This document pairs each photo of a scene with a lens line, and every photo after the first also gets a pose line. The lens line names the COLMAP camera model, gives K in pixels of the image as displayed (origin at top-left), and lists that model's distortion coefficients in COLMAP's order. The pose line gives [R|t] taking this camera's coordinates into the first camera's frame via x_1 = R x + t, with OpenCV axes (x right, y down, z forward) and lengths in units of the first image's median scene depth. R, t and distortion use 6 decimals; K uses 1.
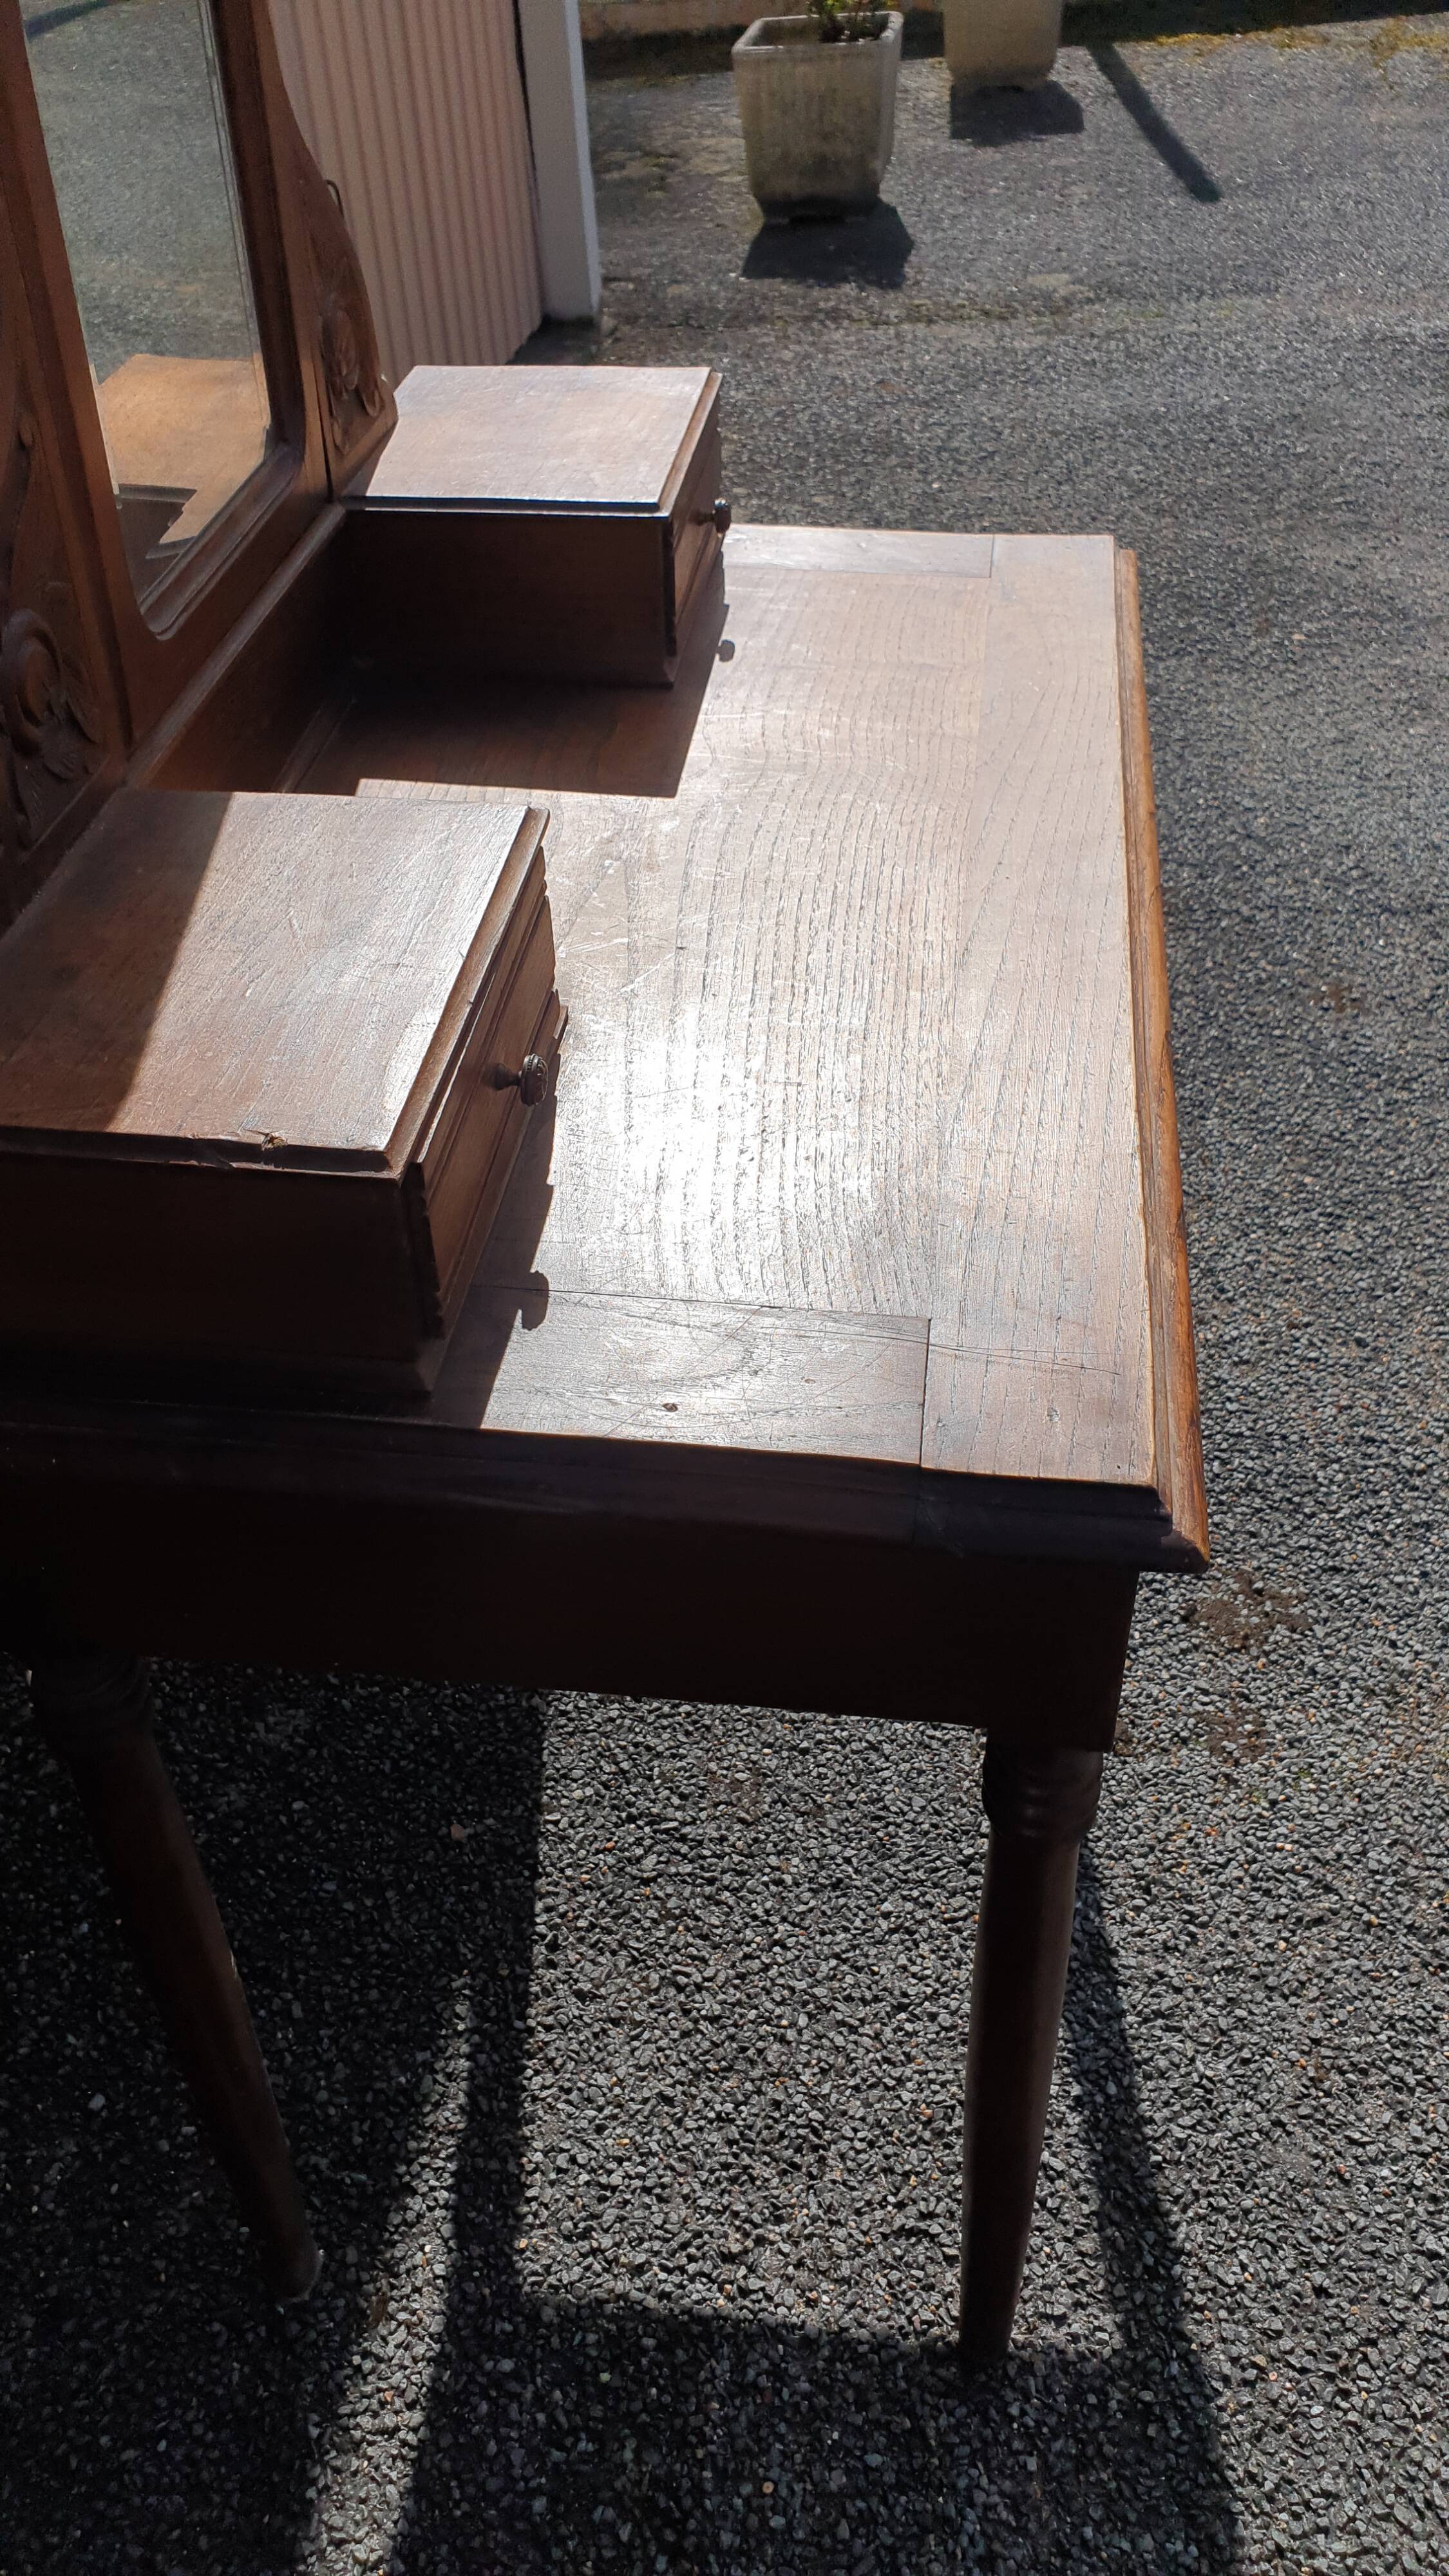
lens RADIAL K [[2009.9, 0, 724.5], [0, 2009.9, 1288.0], [0, 0, 1]] dist [-0.059046, 0.115370]
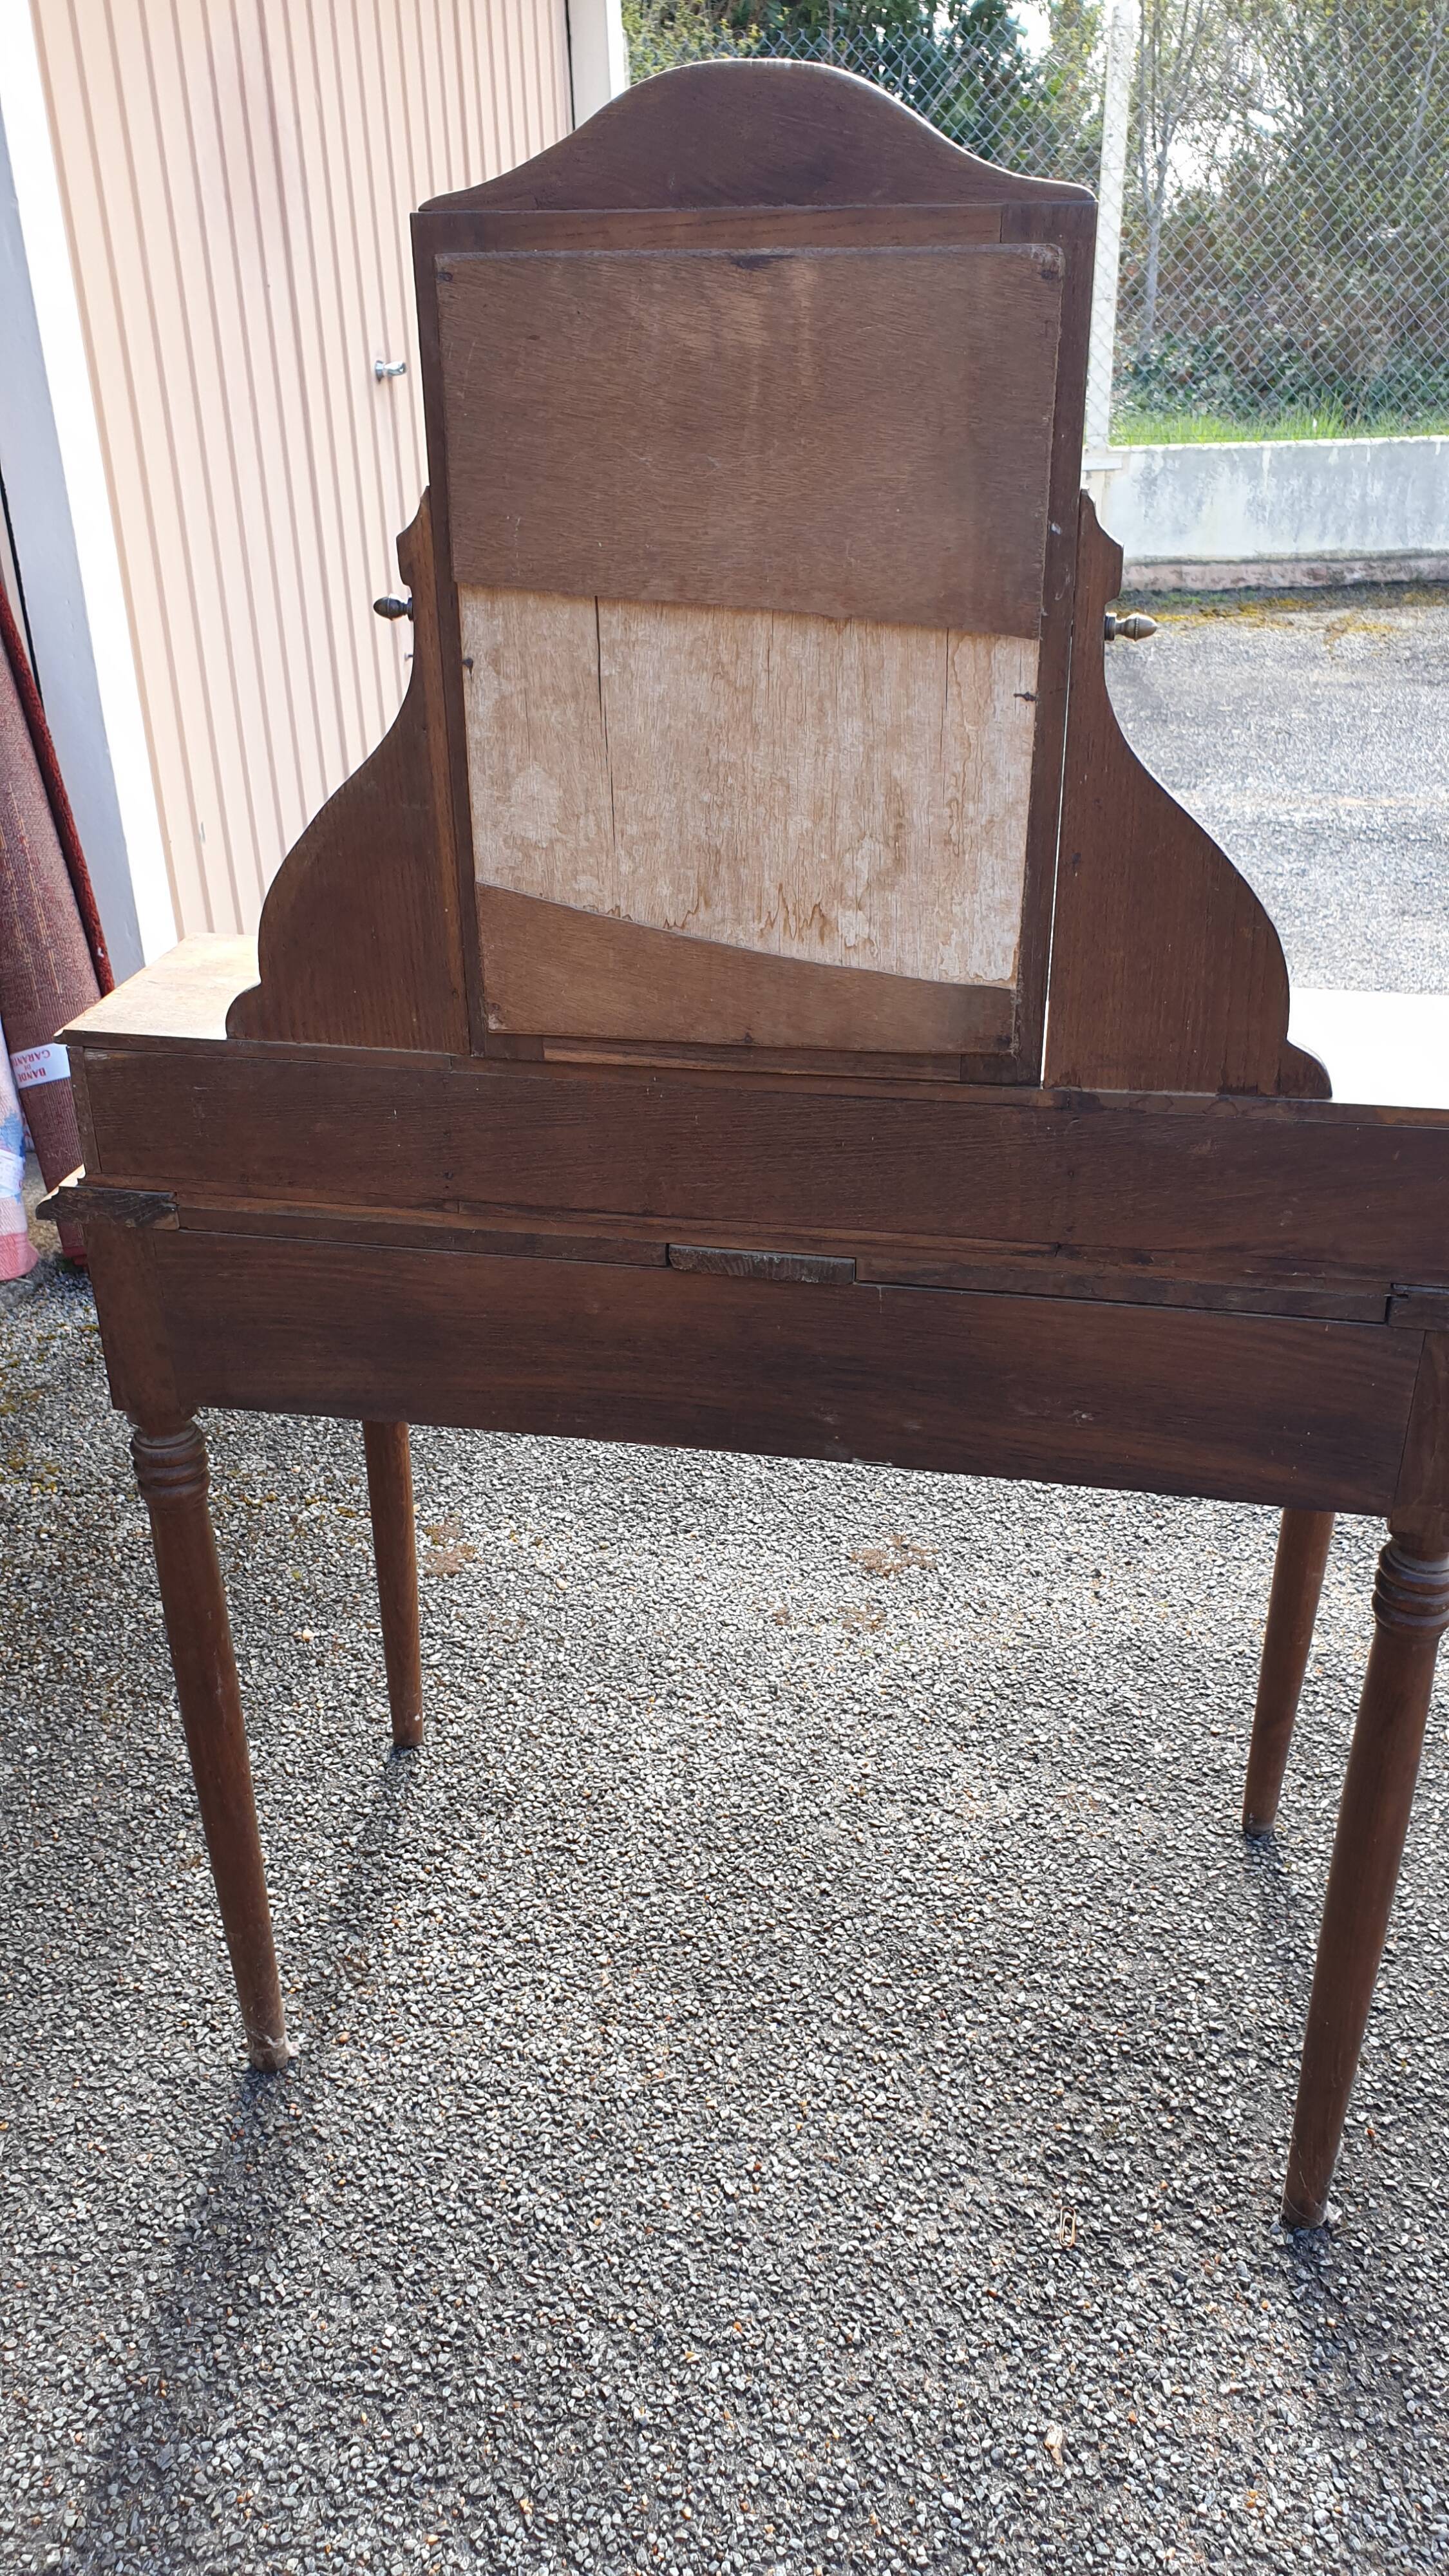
lens RADIAL K [[1932.9, 0, 724.5], [0, 1932.9, 1288.0], [0, 0, 1]] dist [0.095953, -0.305032]
pose [[0.997009, 0.060402, -0.048217, 0.256433], [-0.069657, 0.972556, -0.221997, 0.375590], [0.033485, 0.224692, 0.973854, -0.481958]]
